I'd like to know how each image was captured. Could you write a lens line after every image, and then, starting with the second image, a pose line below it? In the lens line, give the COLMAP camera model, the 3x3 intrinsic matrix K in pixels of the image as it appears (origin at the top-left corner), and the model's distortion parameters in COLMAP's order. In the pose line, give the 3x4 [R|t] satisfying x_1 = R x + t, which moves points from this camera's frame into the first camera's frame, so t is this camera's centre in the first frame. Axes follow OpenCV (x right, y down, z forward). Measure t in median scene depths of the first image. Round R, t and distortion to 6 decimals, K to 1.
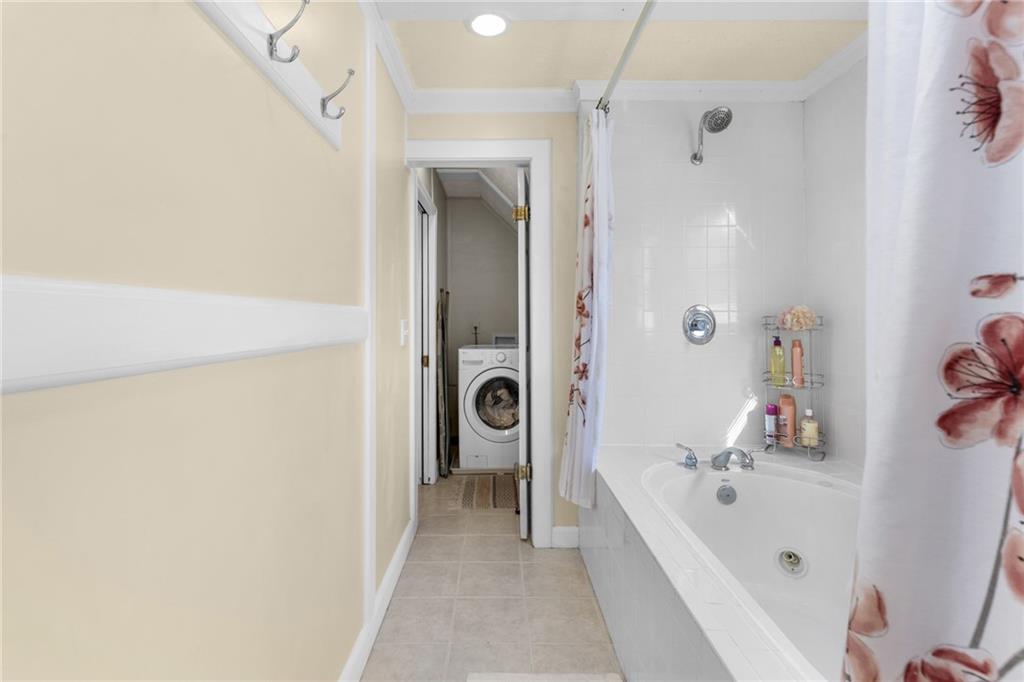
lens RADIAL K [[476.2, 0, 509.7], [0, 476.2, 313.0], [0, 0, 1]] dist [0.001461, 0.000137]
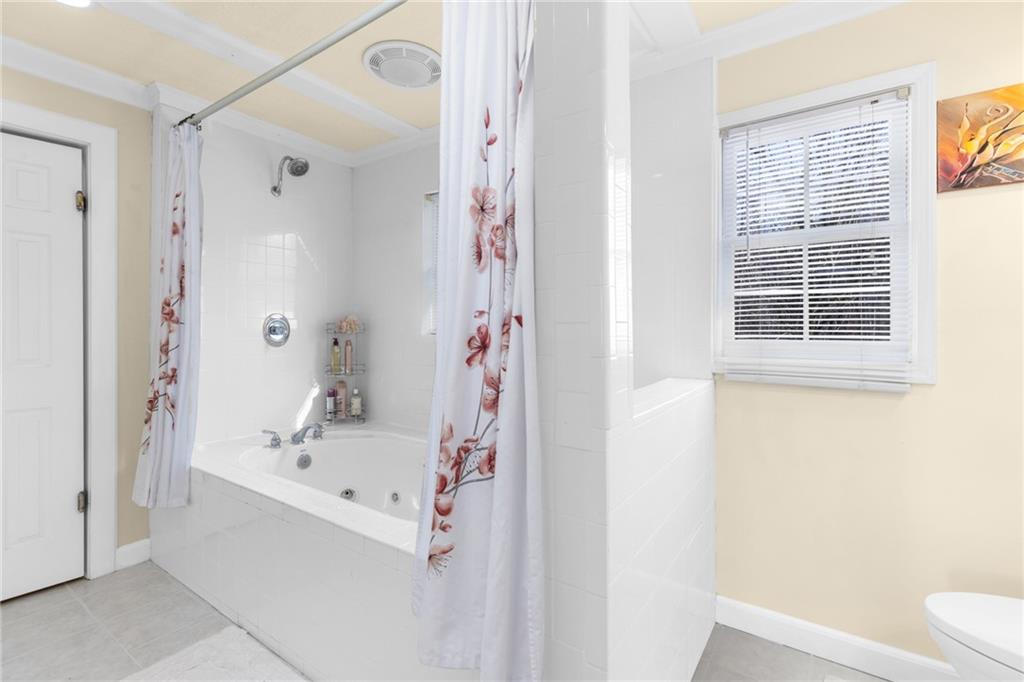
lens RADIAL K [[476.2, 0, 509.7], [0, 476.2, 313.0], [0, 0, 1]] dist [0.001461, 0.000137]
pose [[0.567610, 0.024081, 0.822945, -0.277878], [-0.012758, 0.999709, -0.020454, -0.001342], [-0.823199, 0.001111, 0.567753, -0.177438]]
